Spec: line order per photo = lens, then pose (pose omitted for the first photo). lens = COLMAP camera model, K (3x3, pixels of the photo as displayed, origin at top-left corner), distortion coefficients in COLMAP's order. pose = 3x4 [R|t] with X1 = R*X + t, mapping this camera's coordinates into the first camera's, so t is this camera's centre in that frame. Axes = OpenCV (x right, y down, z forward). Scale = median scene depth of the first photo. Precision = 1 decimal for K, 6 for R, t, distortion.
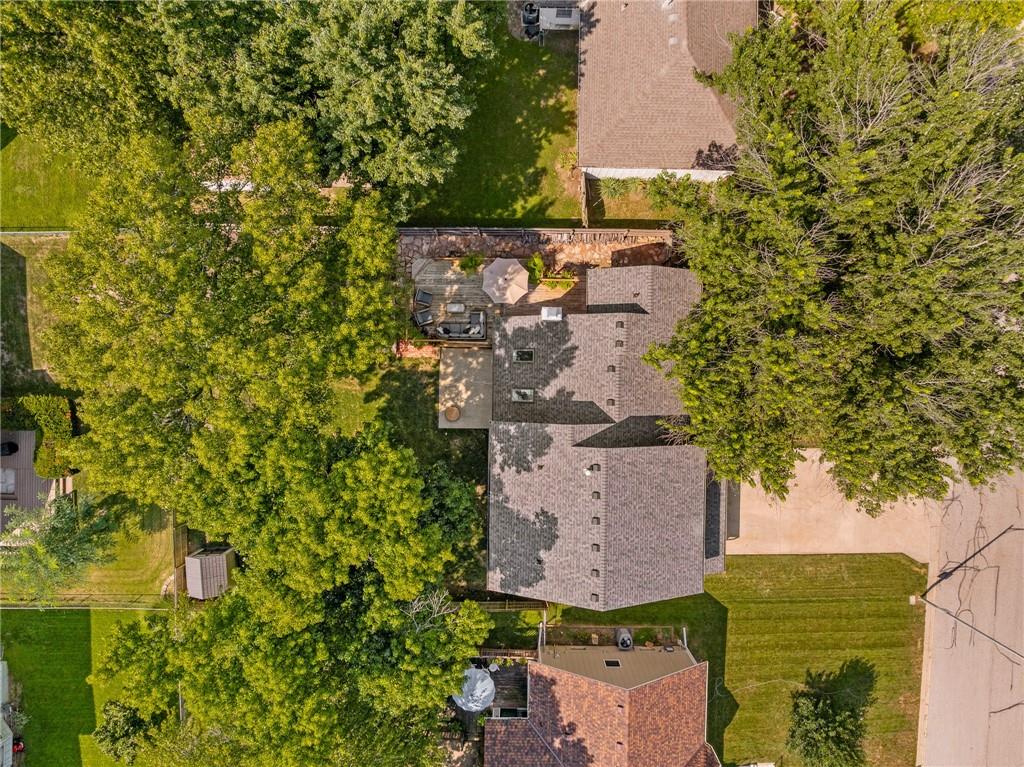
lens RADIAL K [[717.6, 0, 522.2], [0, 717.6, 387.7], [0, 0, 1]] dist [-0.059584, 0.033853]
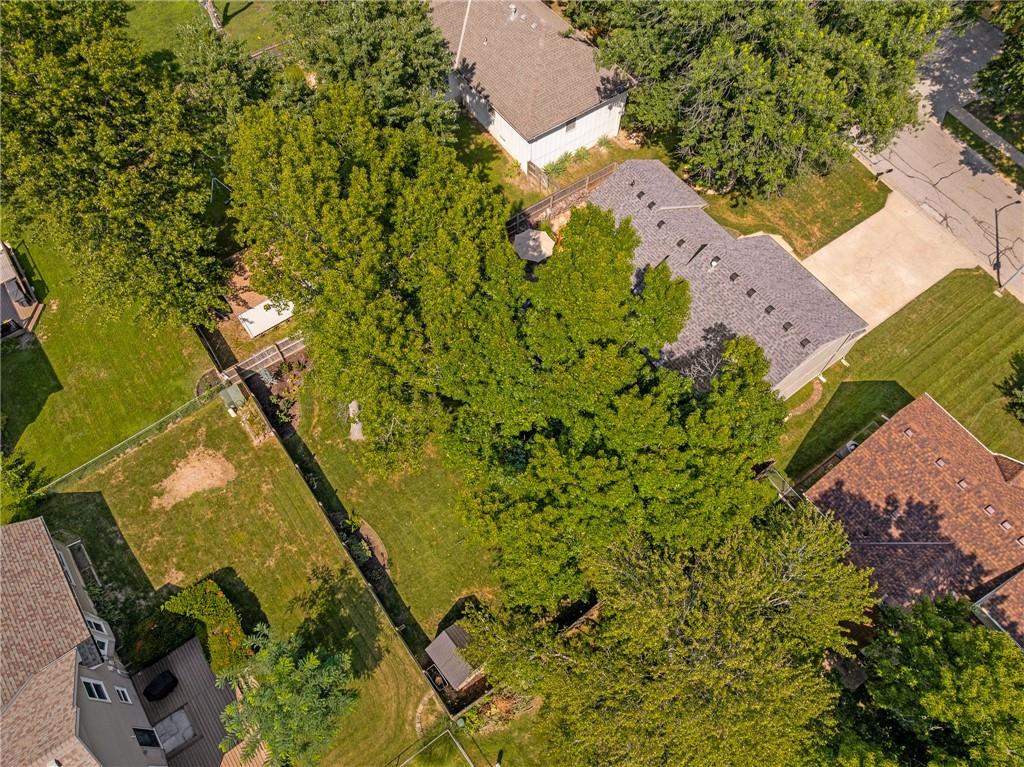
lens RADIAL K [[717.6, 0, 522.2], [0, 717.6, 387.7], [0, 0, 1]] dist [-0.059584, 0.033853]
pose [[0.799317, -0.527856, 0.287159, -0.462735], [0.600899, 0.699232, -0.387292, 0.416017], [0.003644, 0.482123, 0.876096, 0.123665]]
